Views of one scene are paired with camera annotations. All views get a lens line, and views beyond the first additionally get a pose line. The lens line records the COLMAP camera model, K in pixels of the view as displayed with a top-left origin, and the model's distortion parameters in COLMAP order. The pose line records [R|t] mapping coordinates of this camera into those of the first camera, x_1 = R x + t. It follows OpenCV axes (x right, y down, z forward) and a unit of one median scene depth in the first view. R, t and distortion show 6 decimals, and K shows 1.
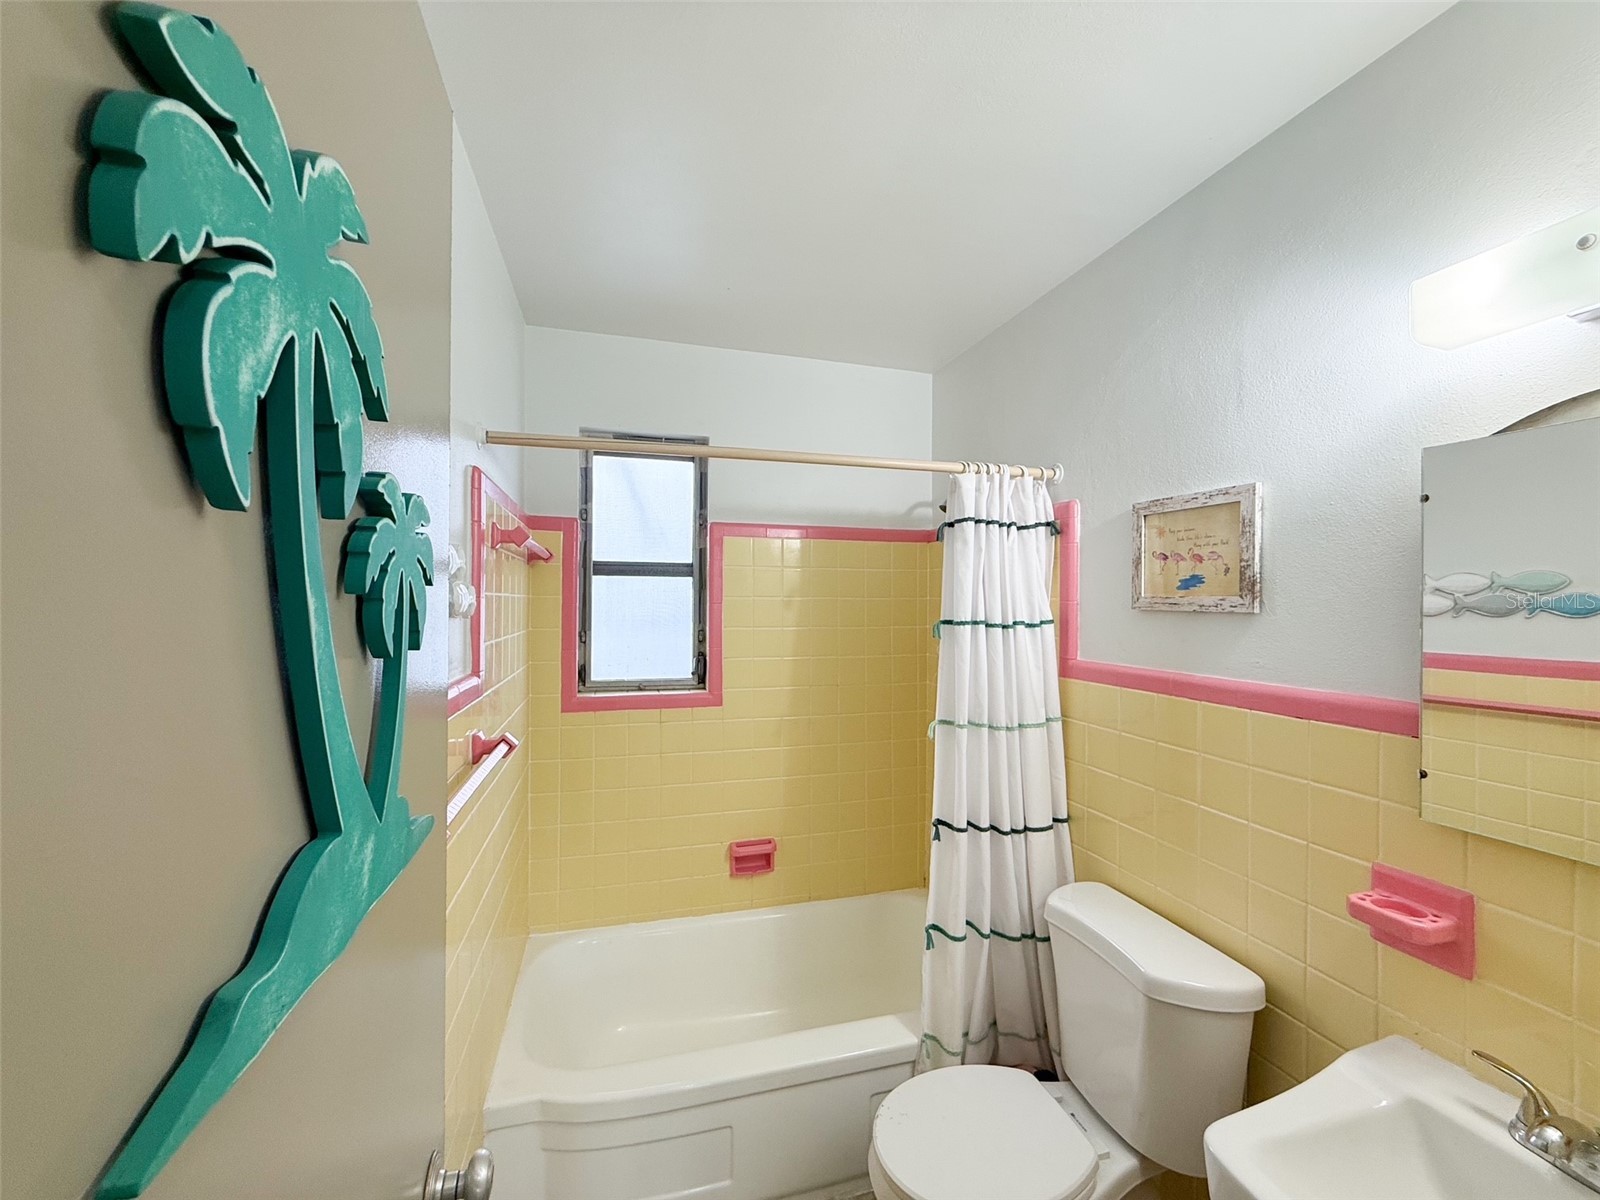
lens RADIAL K [[641.2, 0, 797.8], [0, 641.2, 603.6], [0, 0, 1]] dist [0.000111, -0.000346]
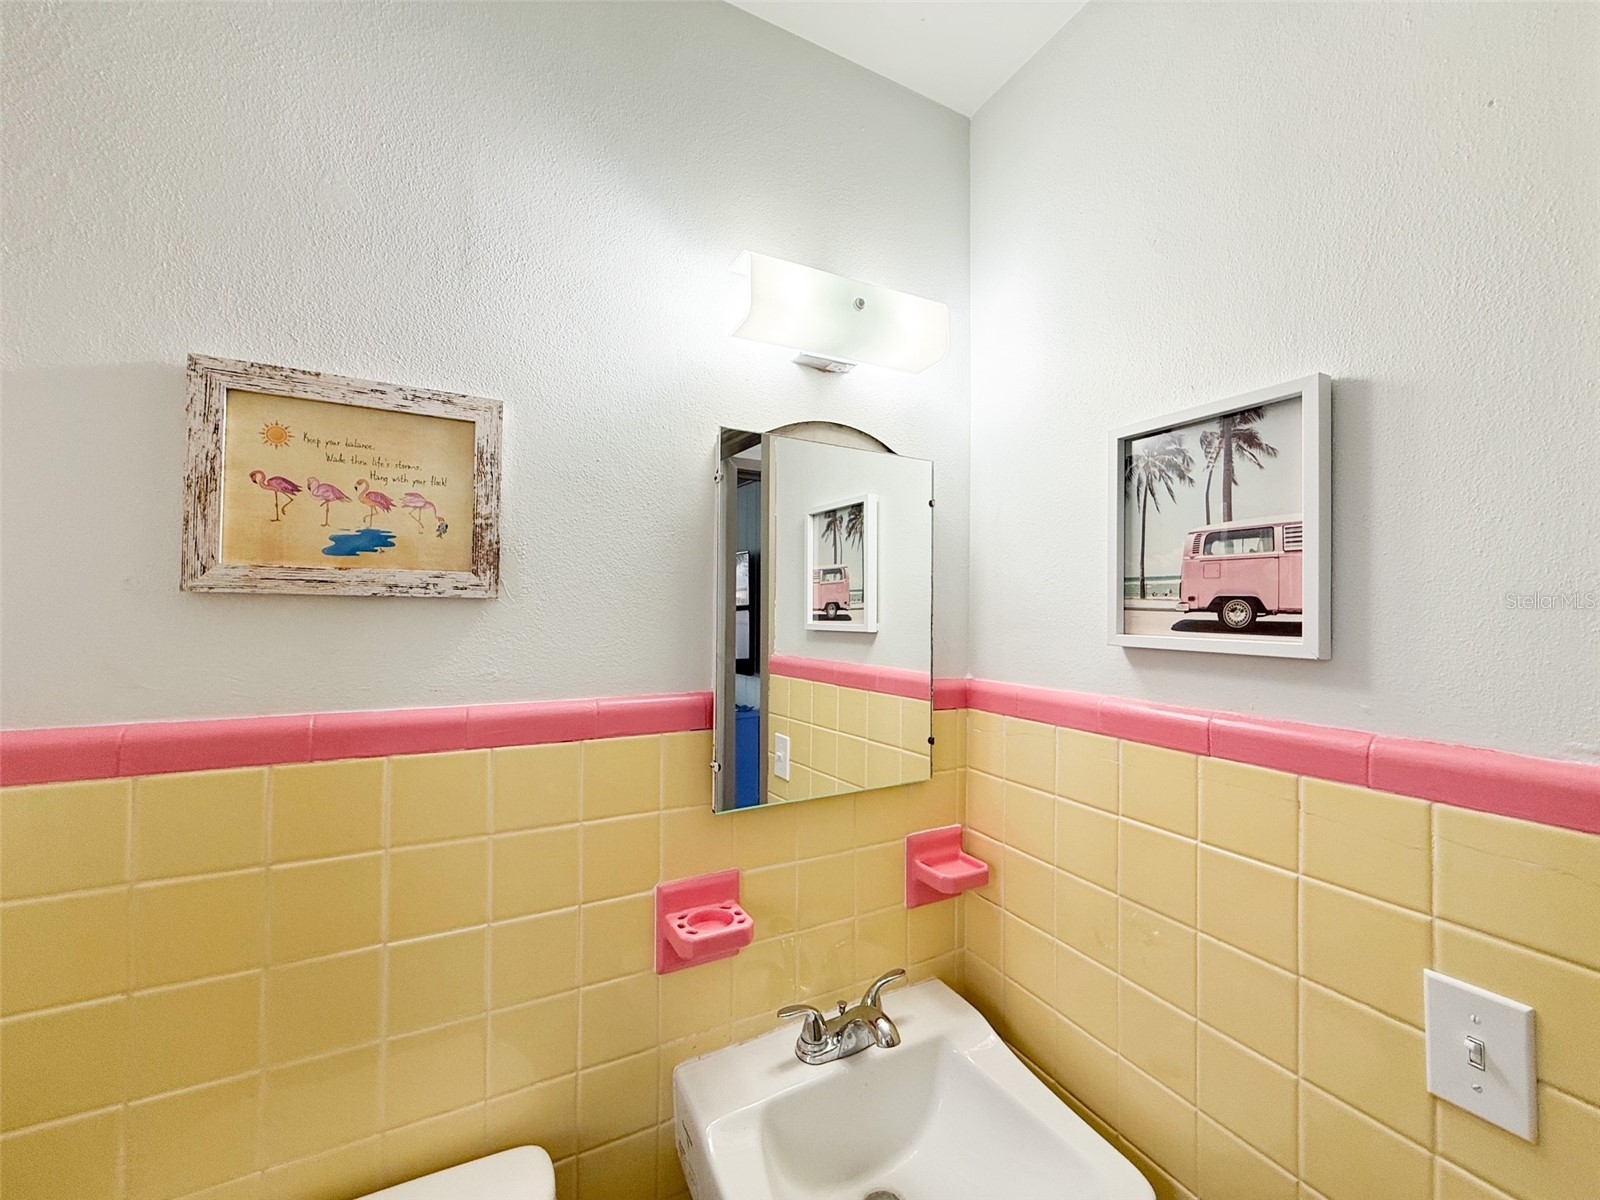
lens RADIAL K [[641.2, 0, 797.3], [0, 641.2, 604.4], [0, 0, 1]] dist [0.000111, -0.000346]
pose [[-0.188219, 0.003948, 0.982119, 0.009822], [-0.004874, 0.999976, -0.004954, 0.020487], [-0.982115, -0.005719, -0.188195, 0.754728]]
